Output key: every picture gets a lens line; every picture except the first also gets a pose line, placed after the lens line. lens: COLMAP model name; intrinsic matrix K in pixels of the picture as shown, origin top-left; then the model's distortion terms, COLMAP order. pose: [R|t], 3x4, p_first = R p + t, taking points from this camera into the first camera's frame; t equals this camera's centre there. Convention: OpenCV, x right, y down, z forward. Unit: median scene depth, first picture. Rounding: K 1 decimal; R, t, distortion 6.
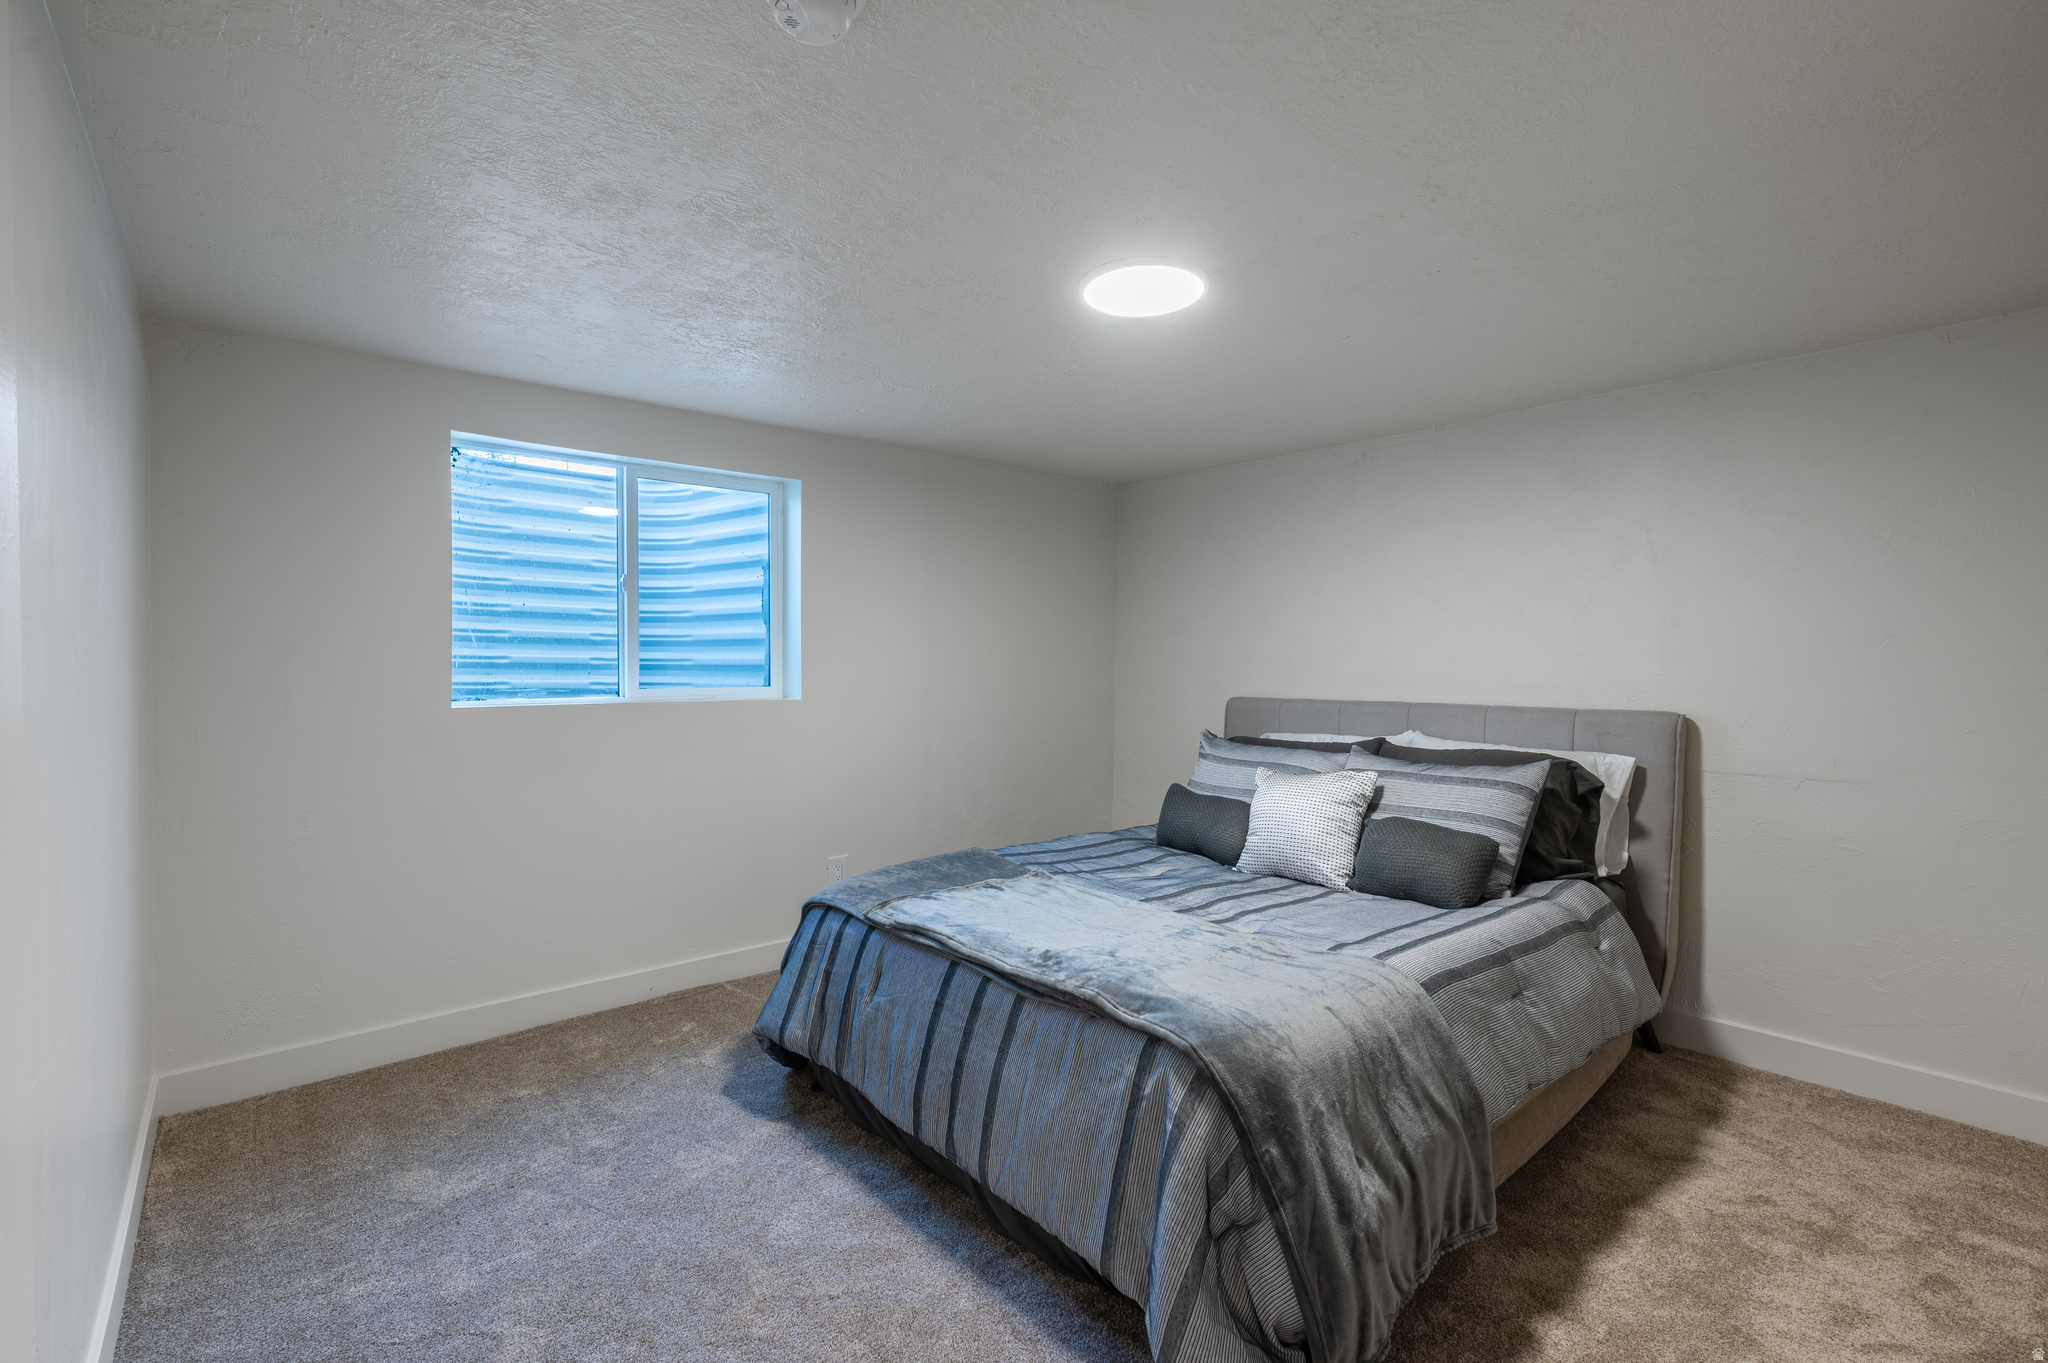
lens RADIAL K [[933.8, 0, 1014.4], [0, 933.8, 661.4], [0, 0, 1]] dist [-0.000333, 0.000145]
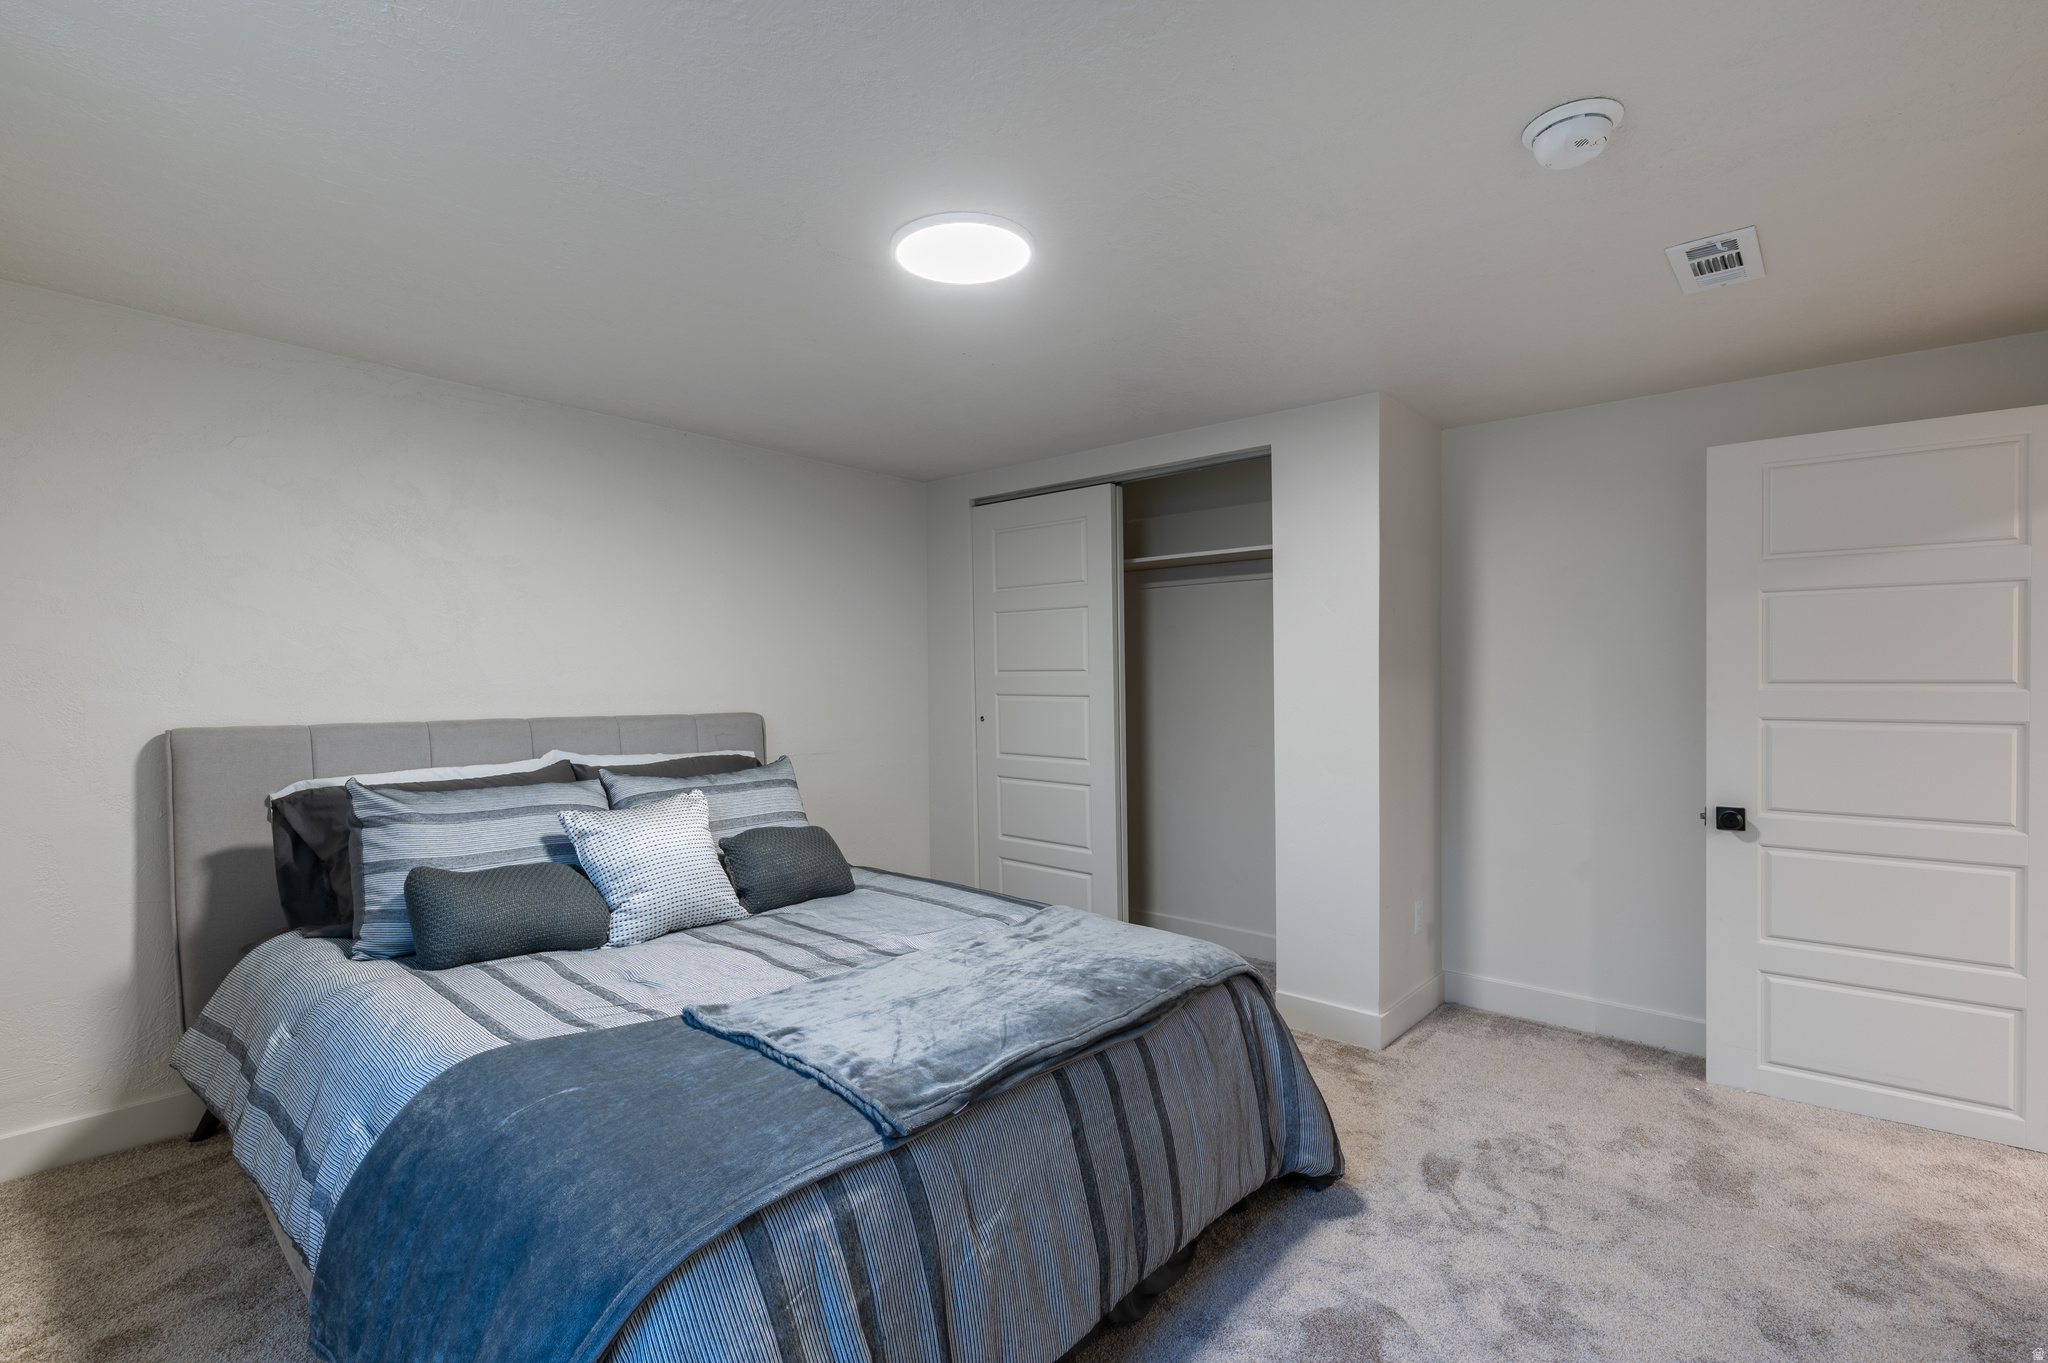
lens RADIAL K [[933.8, 0, 1014.4], [0, 933.8, 661.4], [0, 0, 1]] dist [-0.000333, 0.000145]
pose [[-0.143488, 0.011184, 0.989589, -0.762650], [-0.000465, 0.999935, -0.011369, 0.001141], [-0.989652, -0.002092, -0.143474, 1.082959]]
